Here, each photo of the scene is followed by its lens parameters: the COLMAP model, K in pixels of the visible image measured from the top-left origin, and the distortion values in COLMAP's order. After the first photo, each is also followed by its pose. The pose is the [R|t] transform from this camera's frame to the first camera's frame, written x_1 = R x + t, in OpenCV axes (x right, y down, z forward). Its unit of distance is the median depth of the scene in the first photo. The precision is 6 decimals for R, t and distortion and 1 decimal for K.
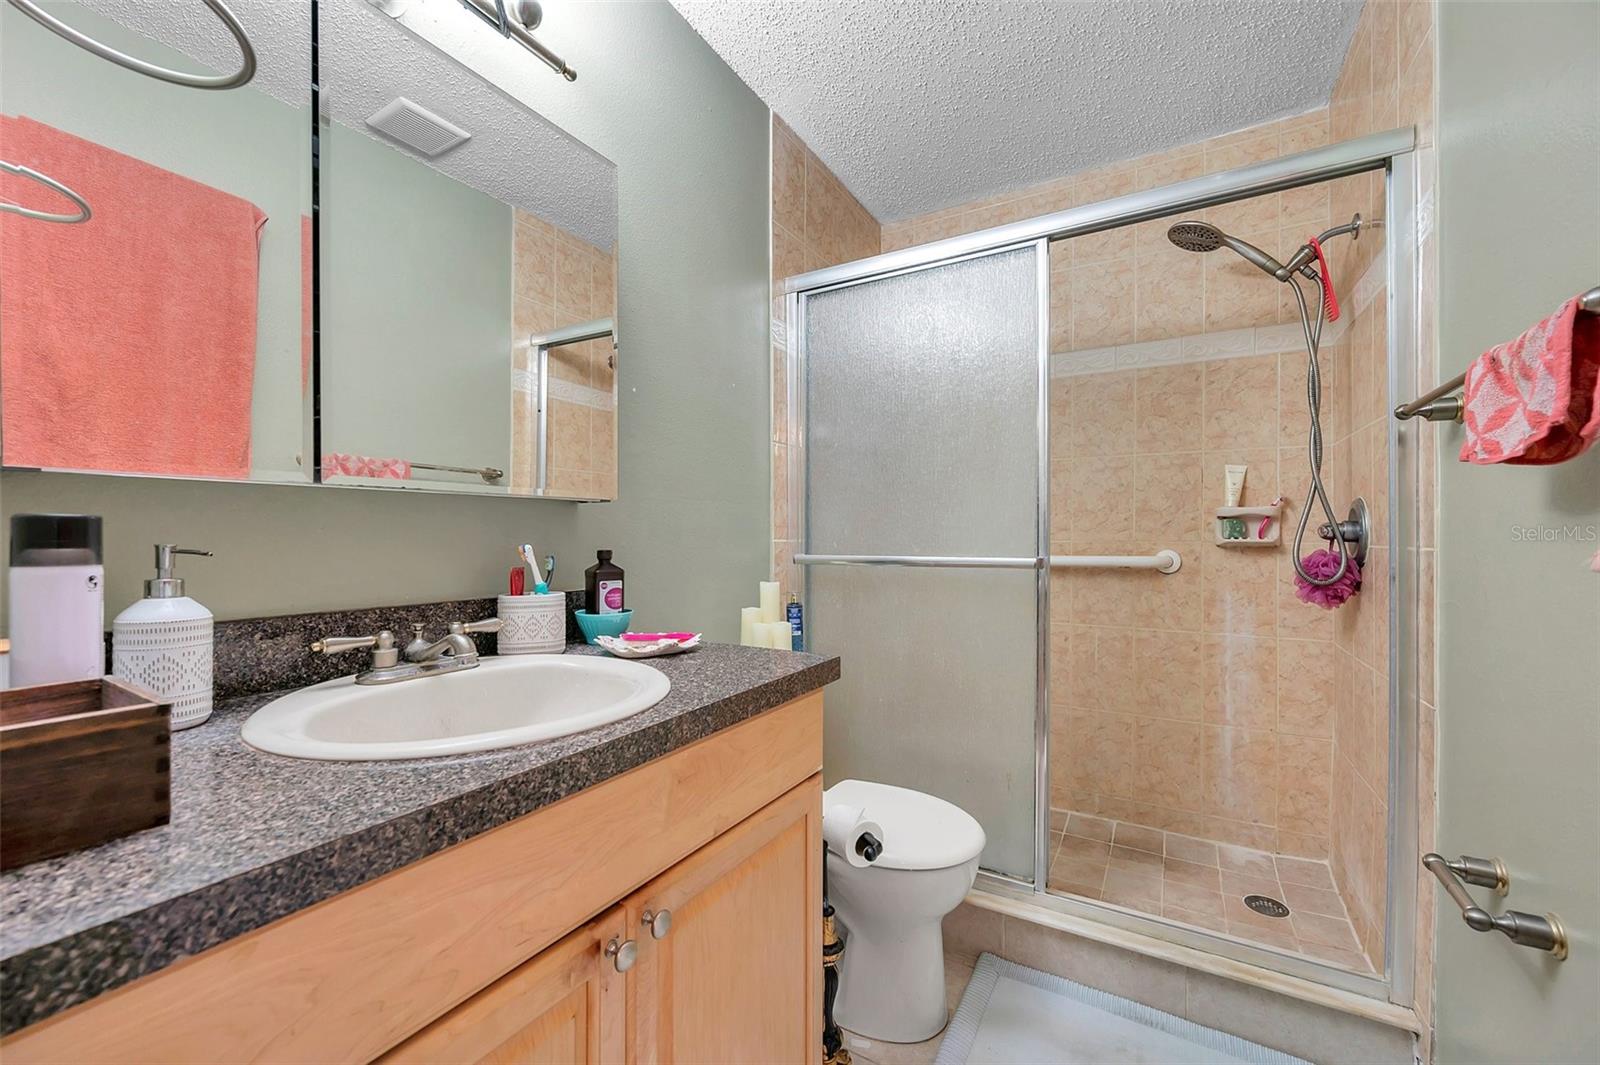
lens RADIAL K [[632.1, 0, 844.4], [0, 632.1, 523.2], [0, 0, 1]] dist [-0.001040, -0.000339]
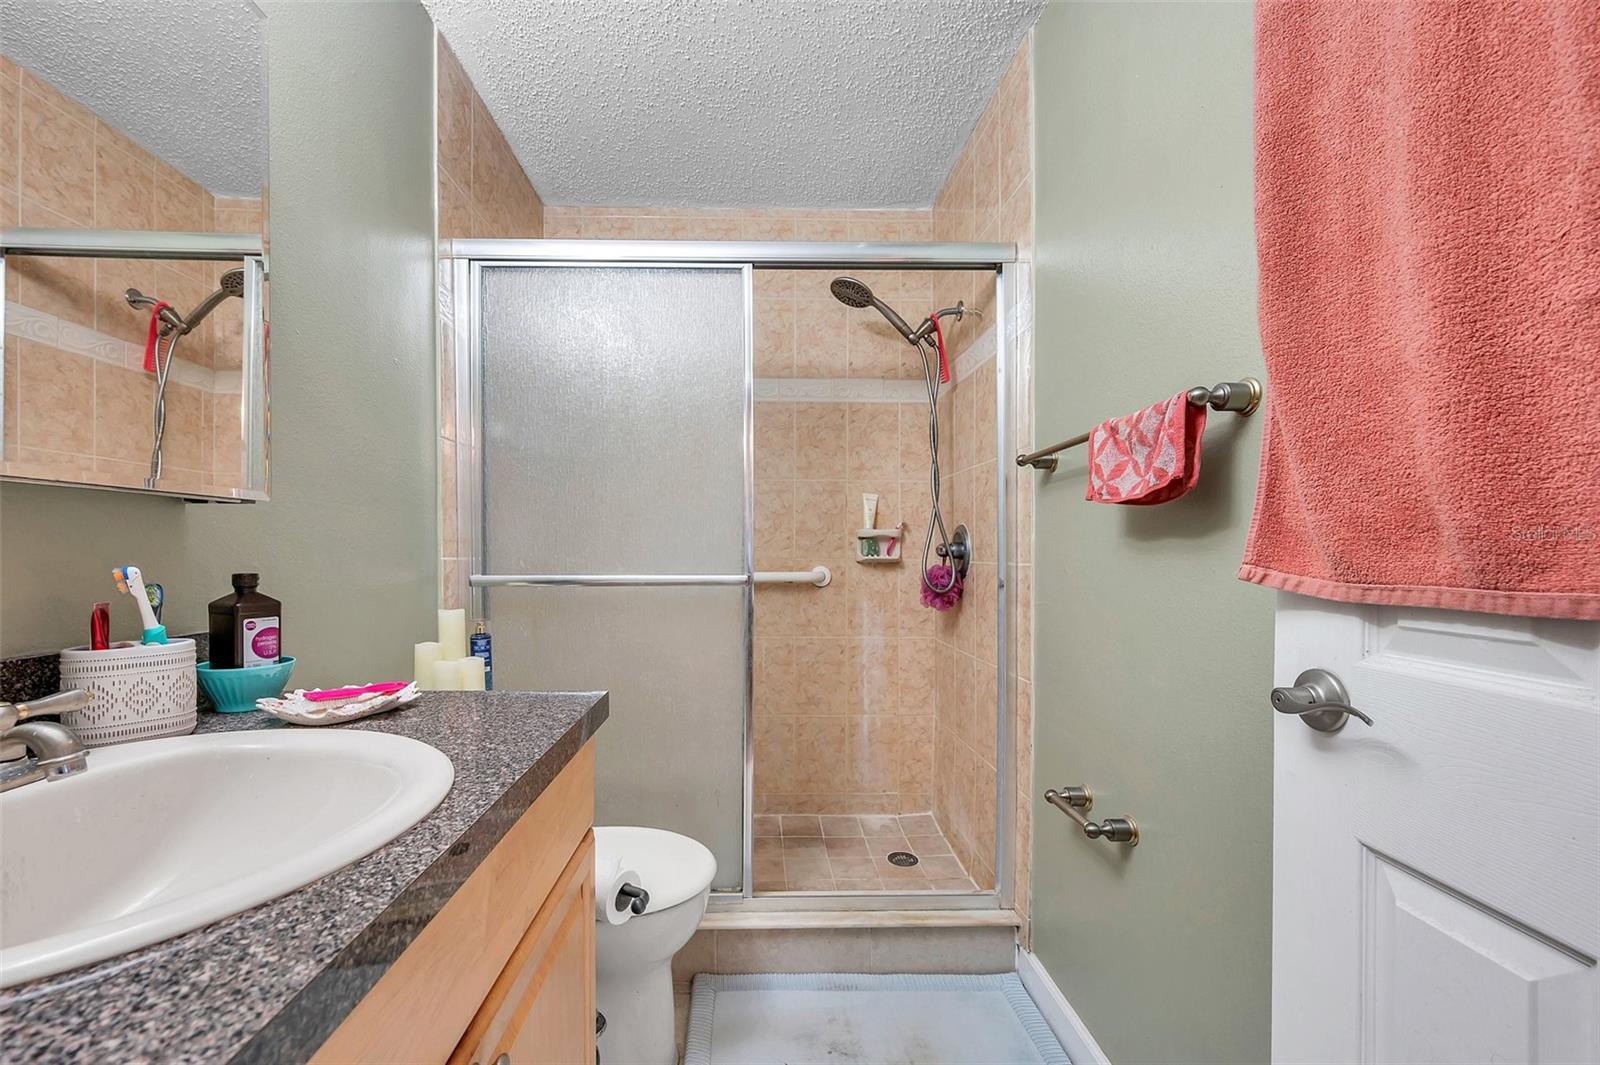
lens RADIAL K [[632.1, 0, 790.1], [0, 632.1, 547.7], [0, 0, 1]] dist [-0.001040, -0.000339]
pose [[0.864067, 0.006449, 0.503335, -0.139668], [-0.012450, 0.999886, 0.008561, 0.000891], [-0.503223, -0.013663, 0.864049, 0.072429]]
